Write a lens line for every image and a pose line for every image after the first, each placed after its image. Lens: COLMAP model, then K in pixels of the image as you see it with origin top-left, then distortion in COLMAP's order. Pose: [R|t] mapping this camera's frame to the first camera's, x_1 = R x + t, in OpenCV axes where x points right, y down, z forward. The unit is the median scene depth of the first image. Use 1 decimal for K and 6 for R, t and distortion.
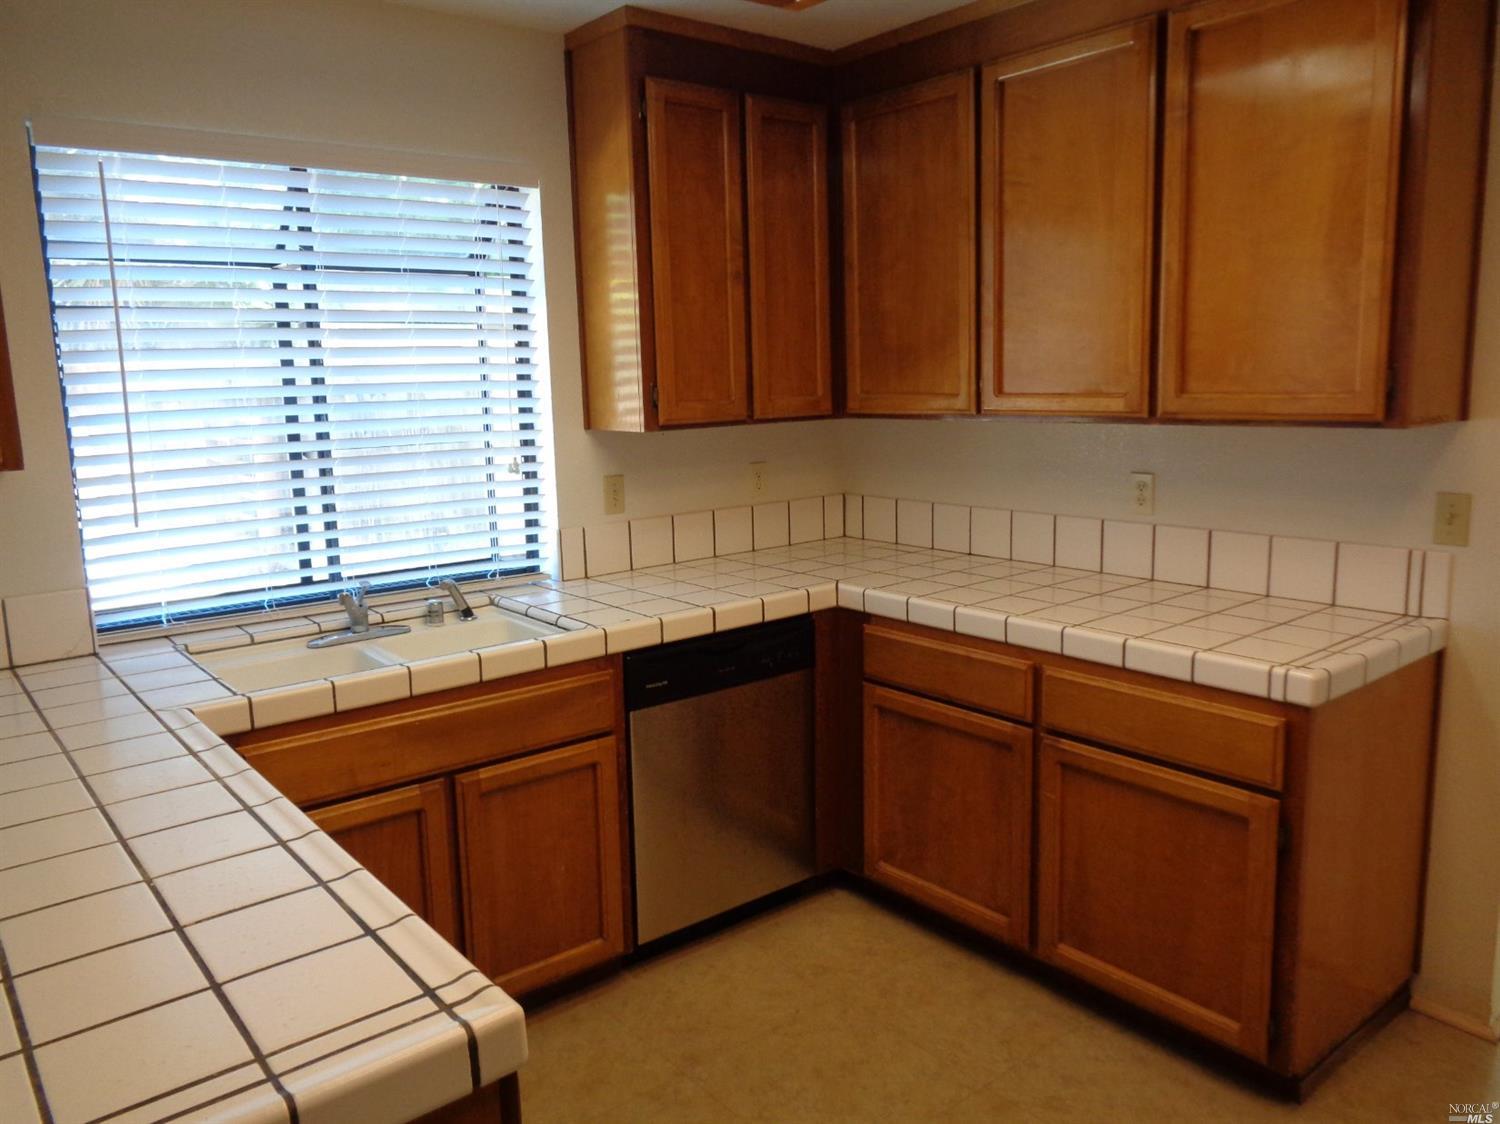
lens RADIAL K [[1120.5, 0, 749.2], [0, 1120.5, 558.5], [0, 0, 1]] dist [0.005633, -0.009978]
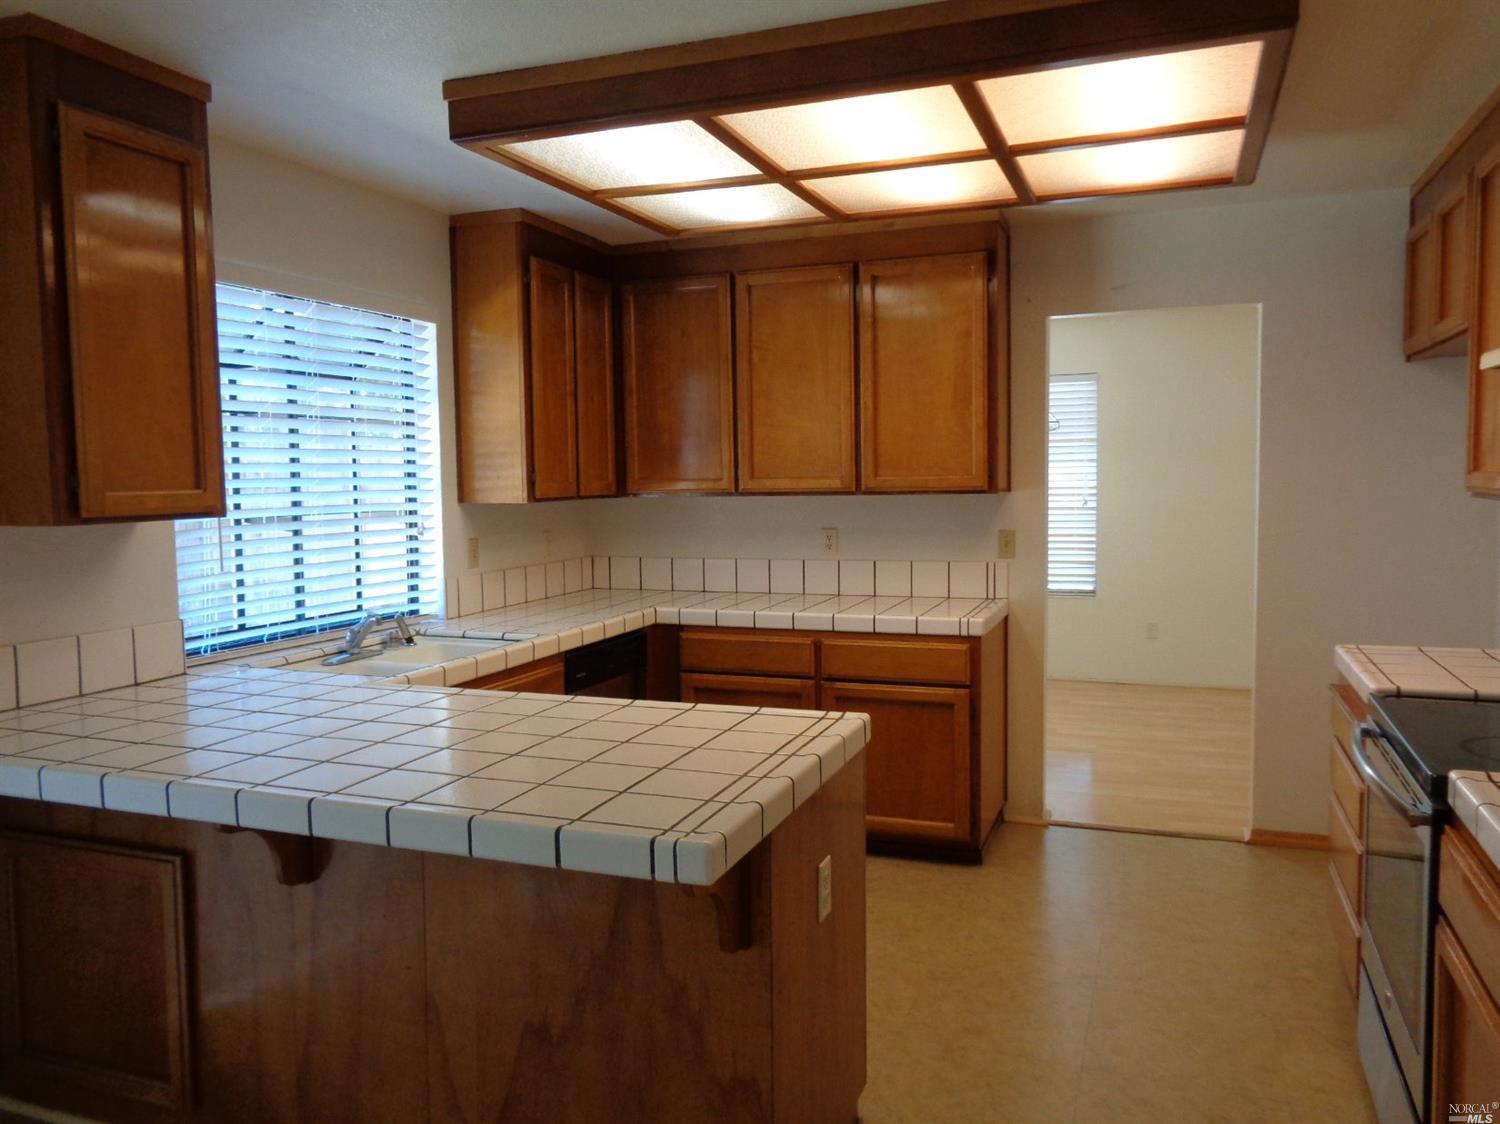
lens RADIAL K [[1120.5, 0, 750.3], [0, 1120.5, 558.8], [0, 0, 1]] dist [0.005633, -0.009978]
pose [[0.863774, -0.023327, 0.503339, -0.594256], [0.074348, 0.993894, -0.081525, 0.095392], [-0.498364, 0.107841, 0.860234, -0.340881]]
